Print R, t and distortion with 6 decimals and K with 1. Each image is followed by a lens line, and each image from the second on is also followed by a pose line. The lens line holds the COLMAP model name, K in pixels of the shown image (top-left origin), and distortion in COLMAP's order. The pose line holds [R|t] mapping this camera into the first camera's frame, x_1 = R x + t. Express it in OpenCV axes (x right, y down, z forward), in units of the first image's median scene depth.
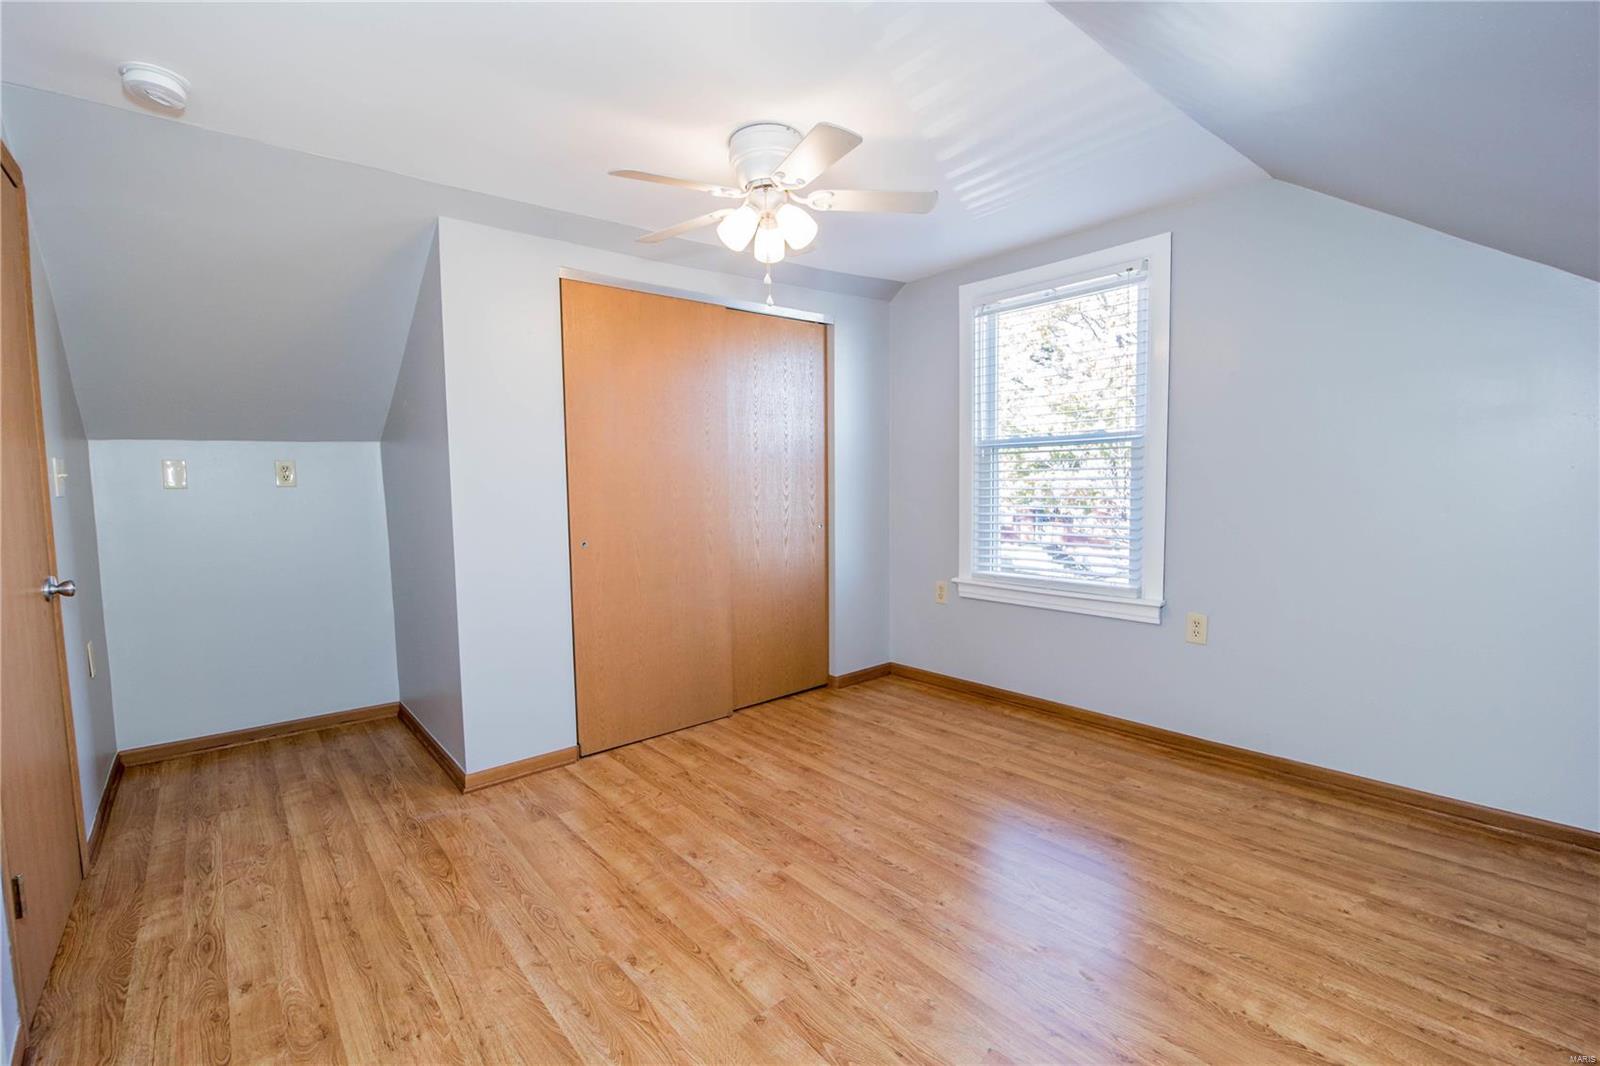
lens RADIAL K [[705.9, 0, 789.4], [0, 705.9, 537.1], [0, 0, 1]] dist [-0.019482, -0.000156]
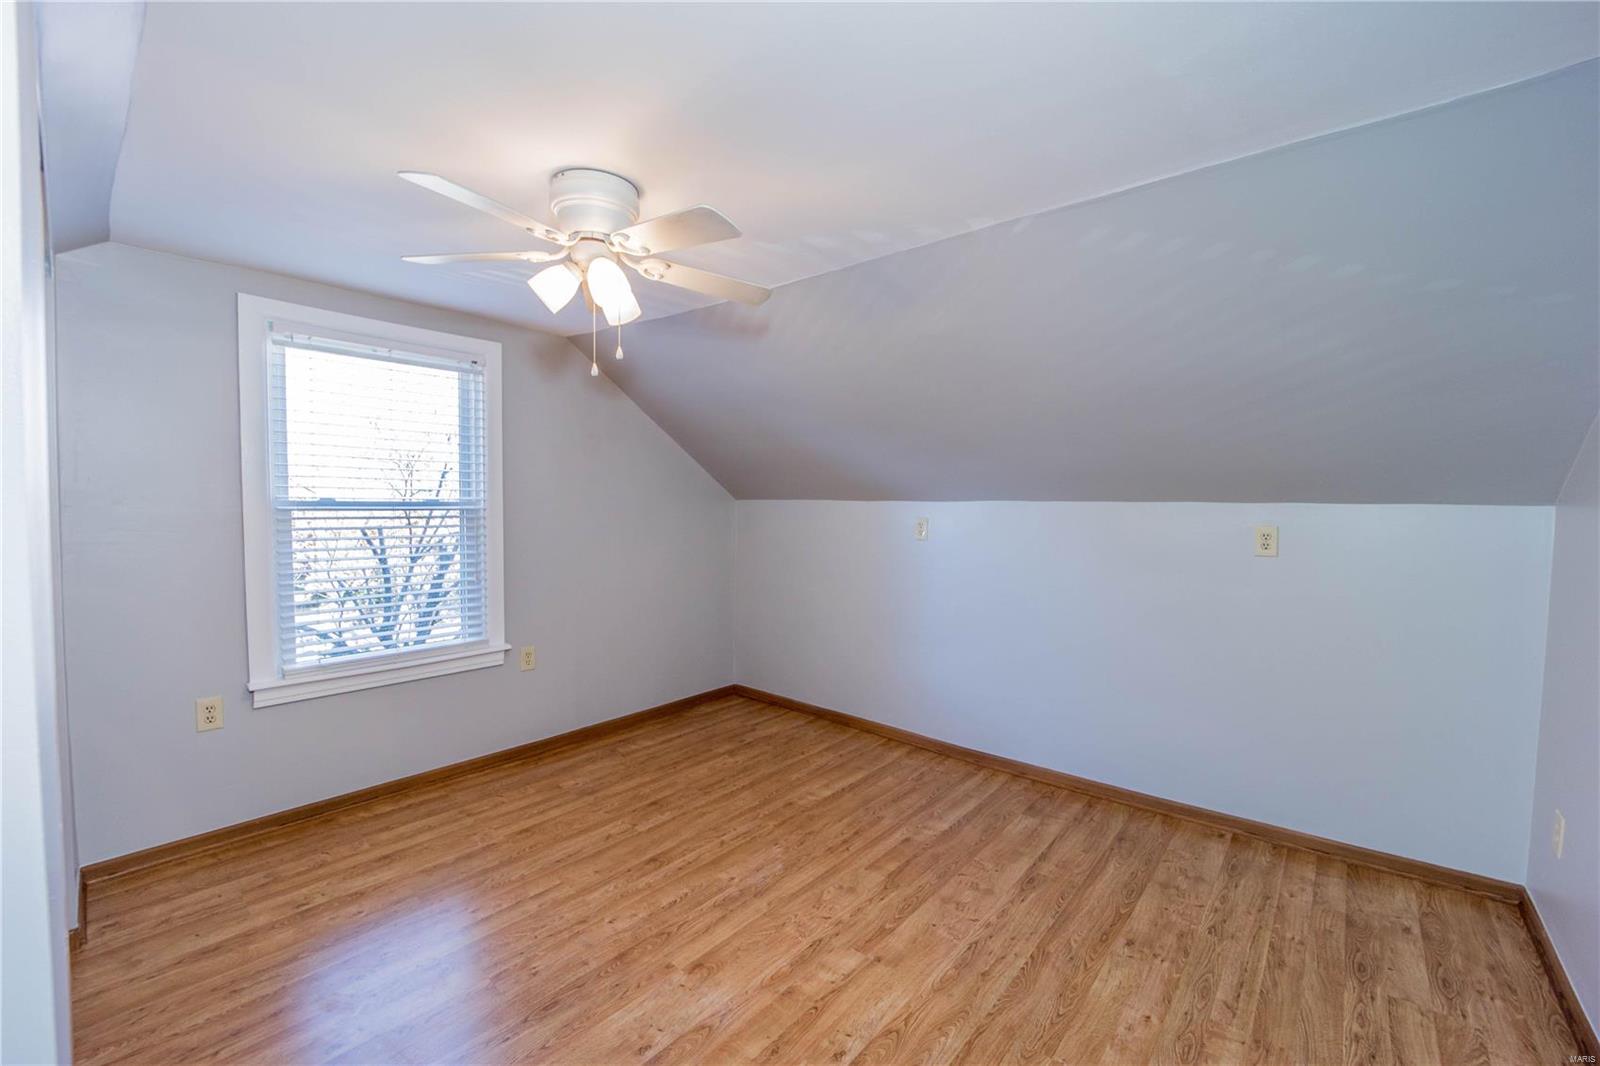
lens RADIAL K [[651.7, 0, 792.2], [0, 651.7, 534.8], [0, 0, 1]] dist [-0.022901, -0.001096]
pose [[-0.164734, -0.035057, 0.985715, -0.881564], [0.069149, 0.996499, 0.046997, -0.157474], [-0.983911, 0.075903, -0.161733, 0.925329]]
